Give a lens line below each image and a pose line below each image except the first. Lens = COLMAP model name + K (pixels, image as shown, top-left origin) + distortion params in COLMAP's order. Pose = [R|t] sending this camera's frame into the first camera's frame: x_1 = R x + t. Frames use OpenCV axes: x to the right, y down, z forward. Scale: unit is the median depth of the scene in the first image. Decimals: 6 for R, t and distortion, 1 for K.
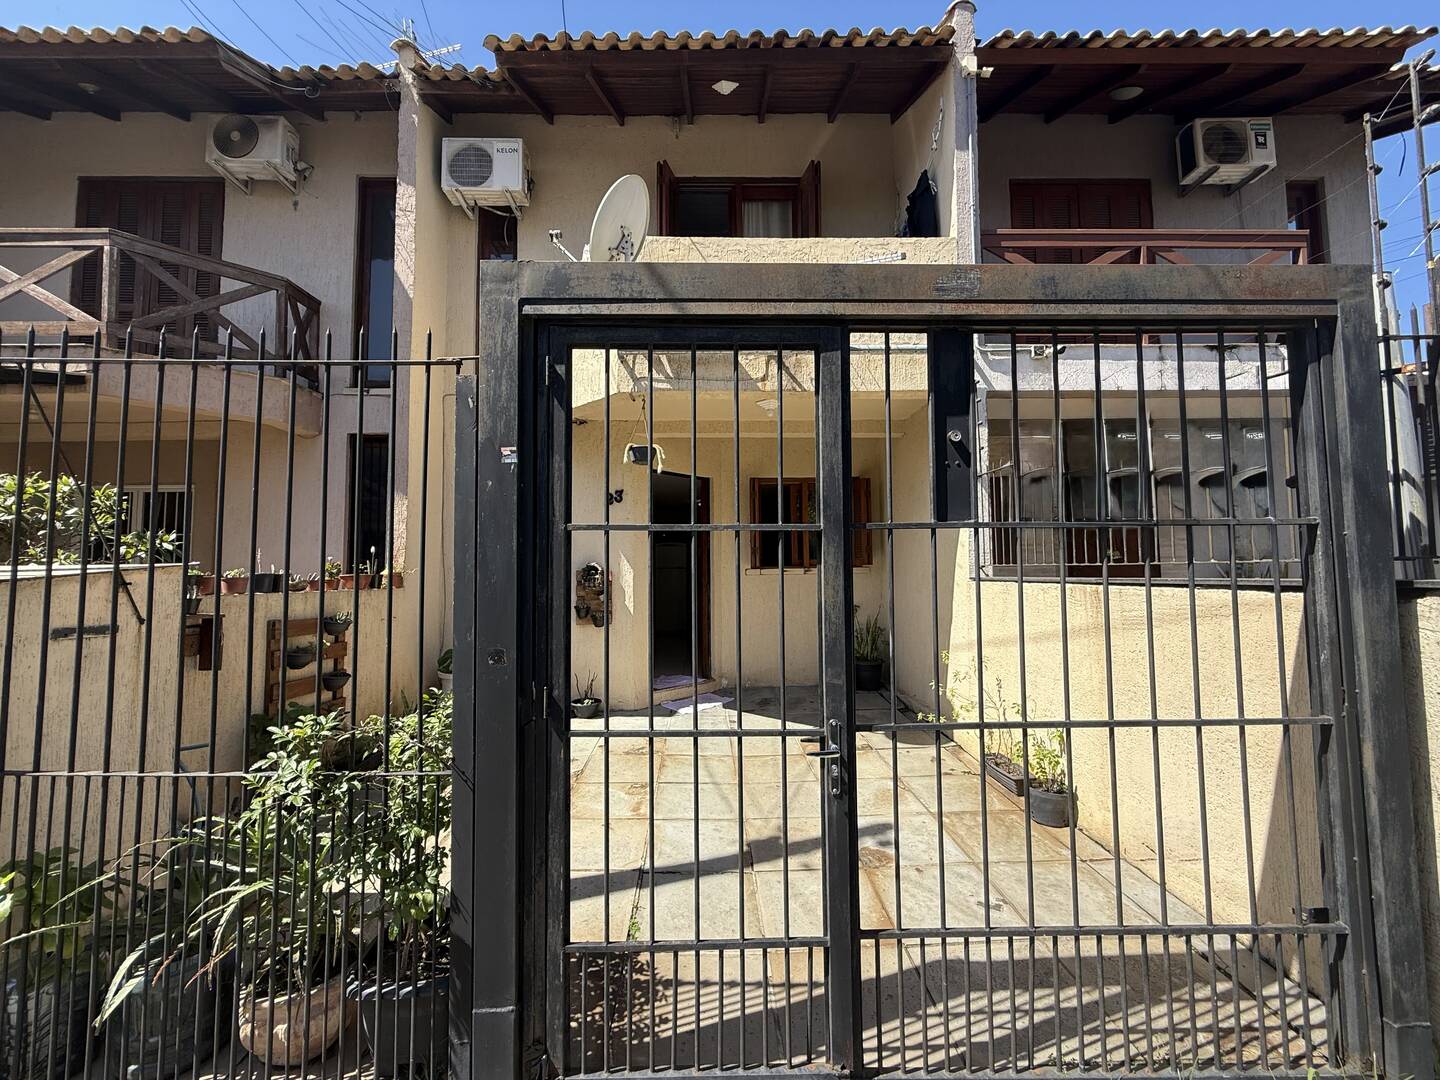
lens RADIAL K [[573.4, 0, 718.4], [0, 573.4, 541.6], [0, 0, 1]] dist [-0.001287, 0.000240]
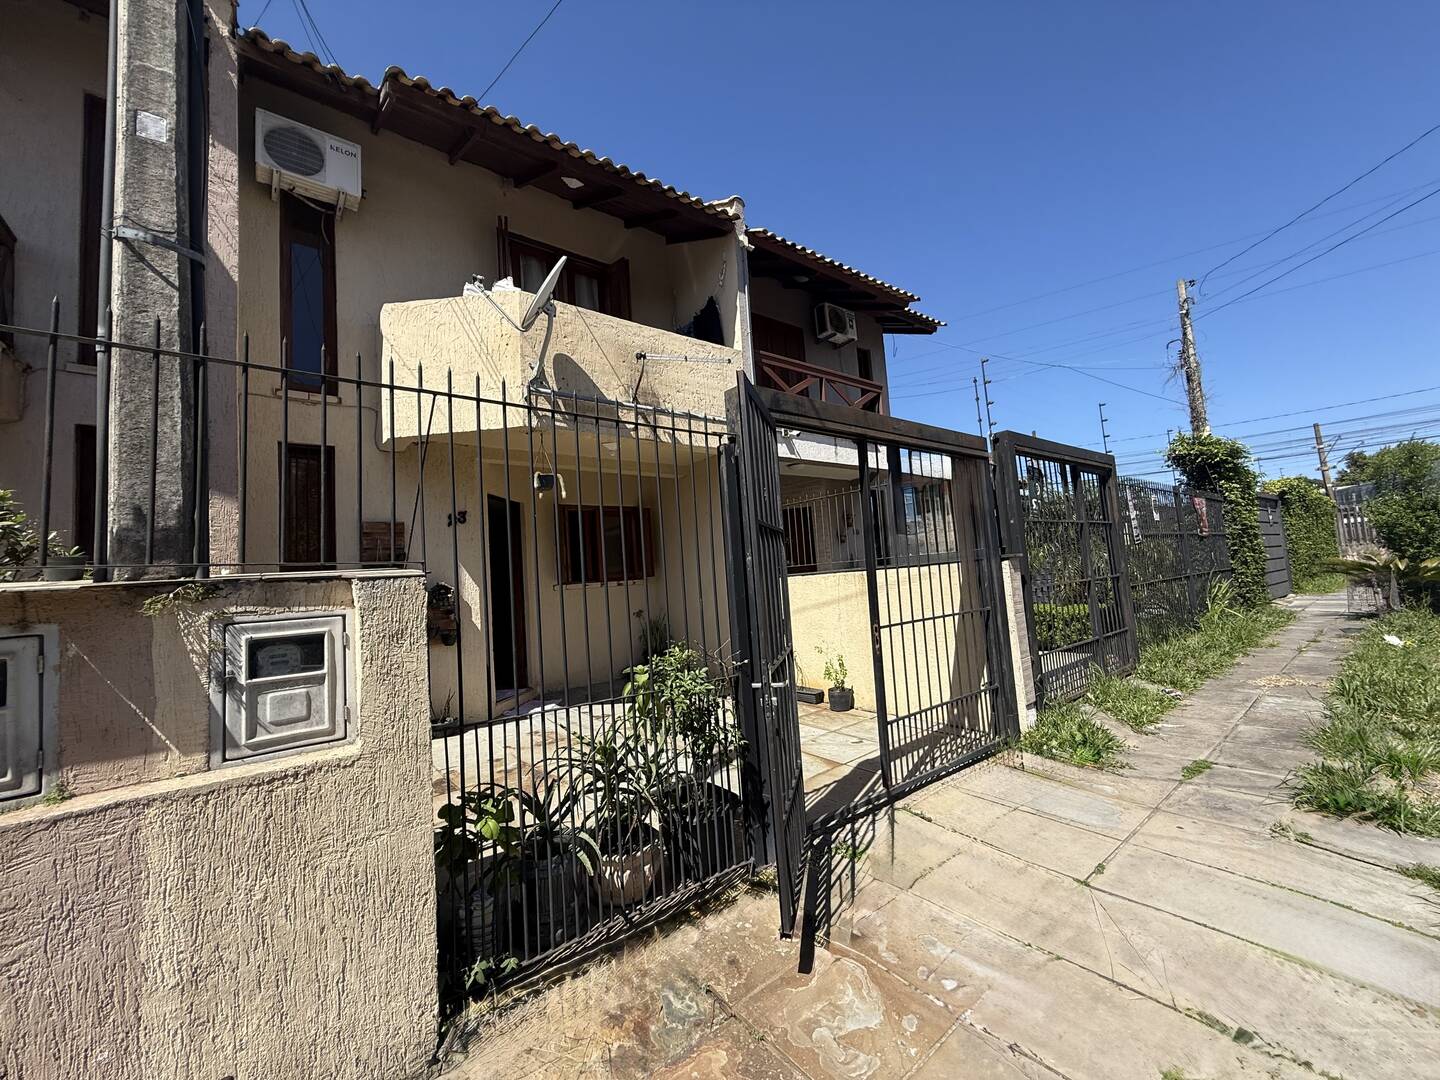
lens RADIAL K [[580.8, 0, 715.9], [0, 580.8, 540.9], [0, 0, 1]] dist [-0.000051, -0.000118]
pose [[0.786673, 0.001097, 0.617368, -0.491870], [0.032695, 0.998521, -0.043435, 0.025520], [-0.616503, 0.054354, 0.785474, -0.106816]]
